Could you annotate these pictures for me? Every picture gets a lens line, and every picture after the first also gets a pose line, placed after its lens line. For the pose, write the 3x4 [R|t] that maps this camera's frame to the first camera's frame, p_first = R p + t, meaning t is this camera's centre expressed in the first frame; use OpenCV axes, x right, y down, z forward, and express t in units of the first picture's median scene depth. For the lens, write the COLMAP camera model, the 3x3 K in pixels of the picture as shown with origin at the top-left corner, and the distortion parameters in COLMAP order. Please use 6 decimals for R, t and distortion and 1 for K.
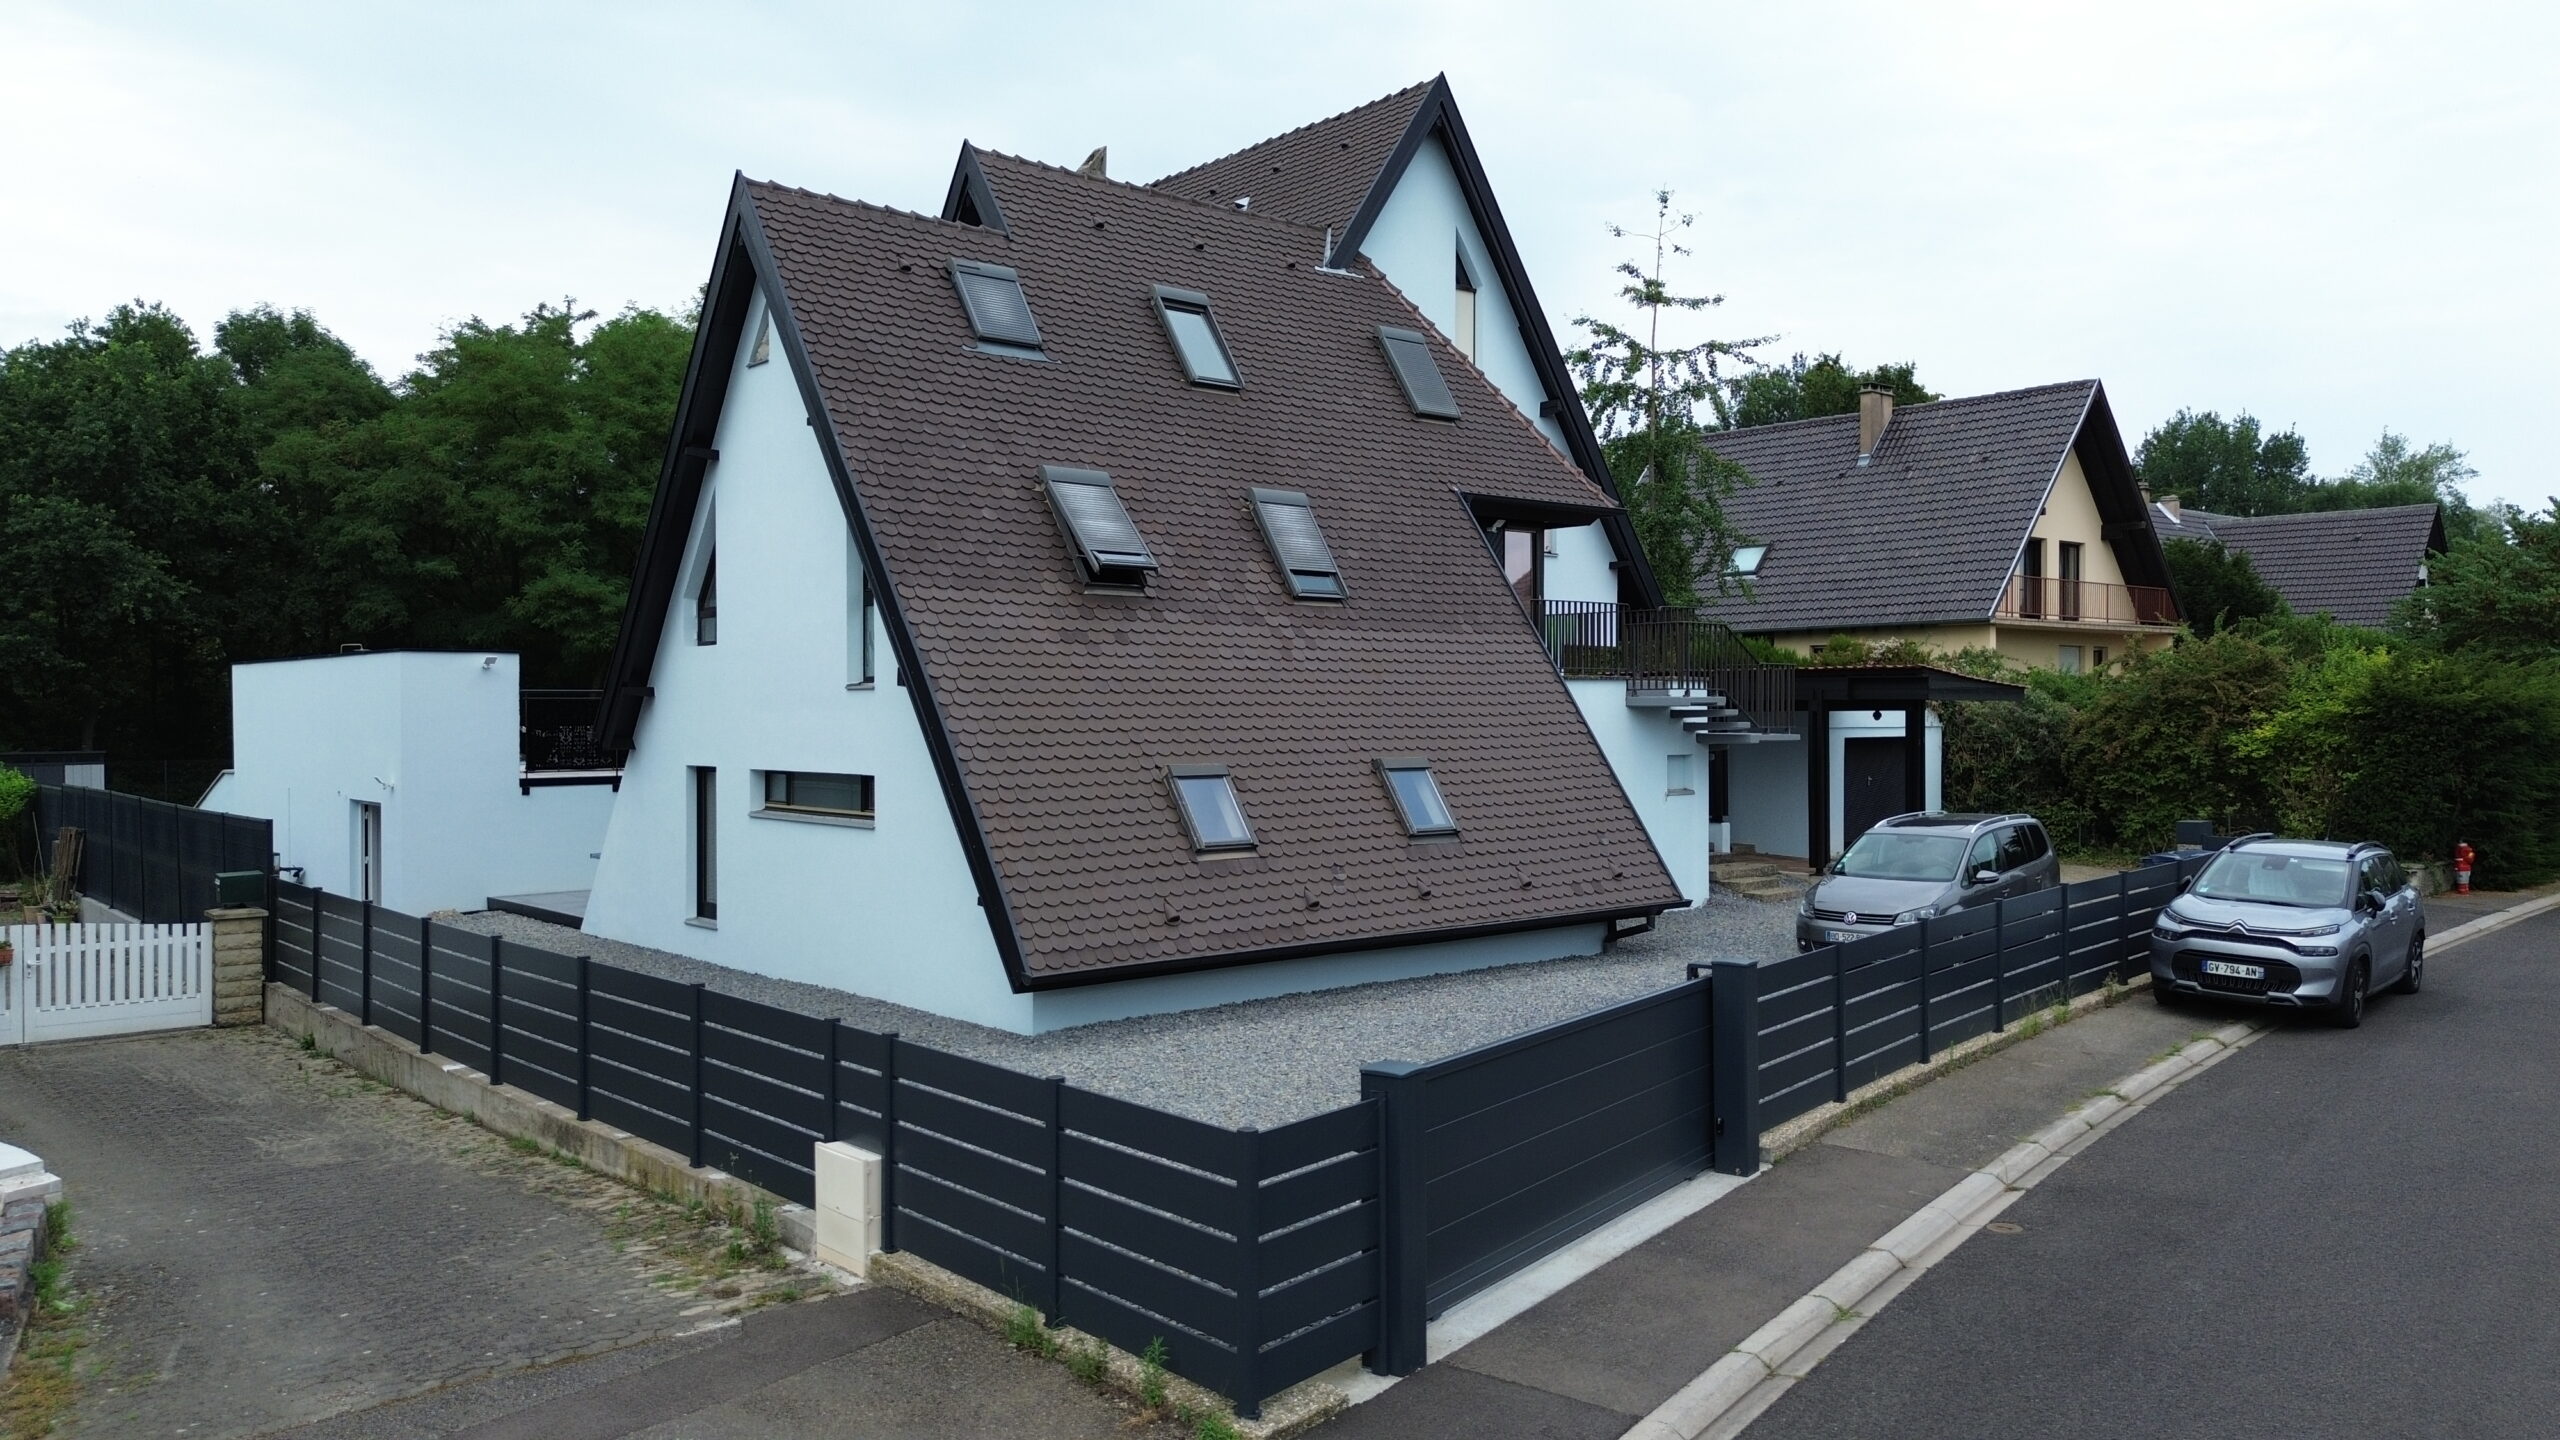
lens RADIAL K [[1824.1, 0, 1280.1], [0, 1824.1, 717.0], [0, 0, 1]] dist [0.075259, -0.074973]
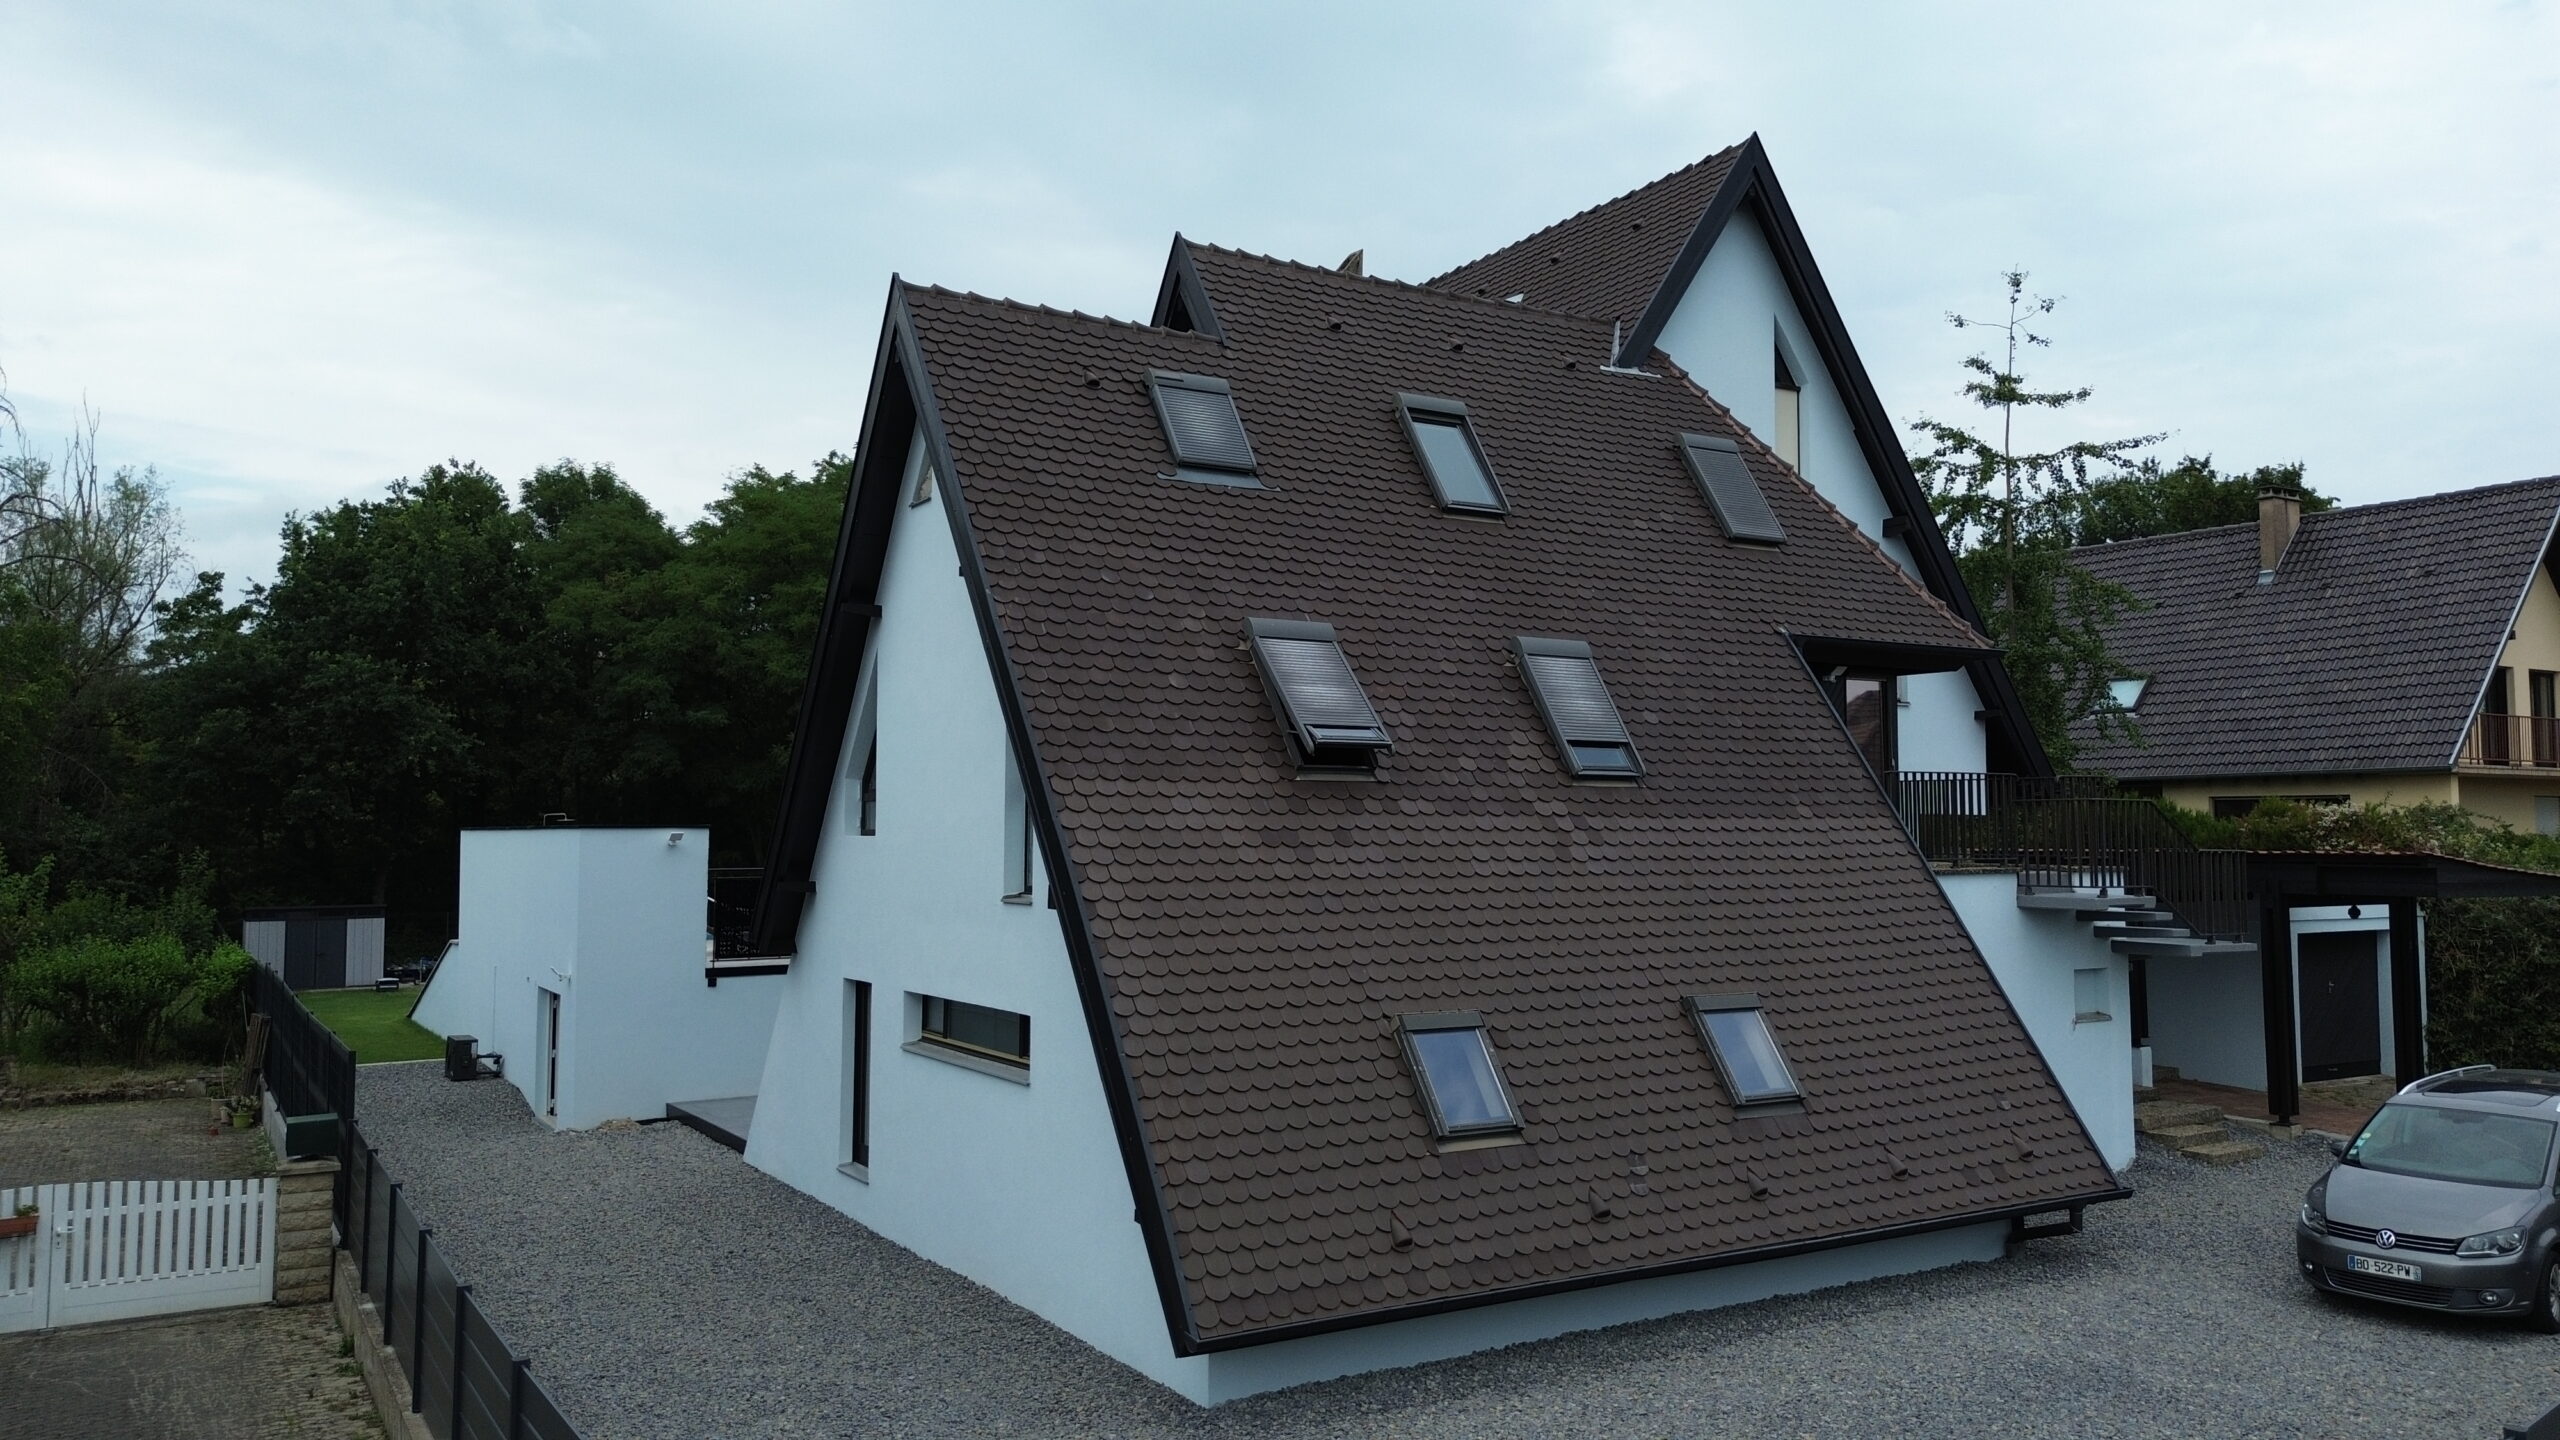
lens RADIAL K [[1824.1, 0, 1273.8], [0, 1824.1, 715.6], [0, 0, 1]] dist [0.075259, -0.074973]
pose [[0.986573, -0.008881, -0.163078, 0.008064], [-0.002363, 0.997639, -0.068628, -0.033922], [0.163303, 0.068092, 0.984223, 0.187531]]
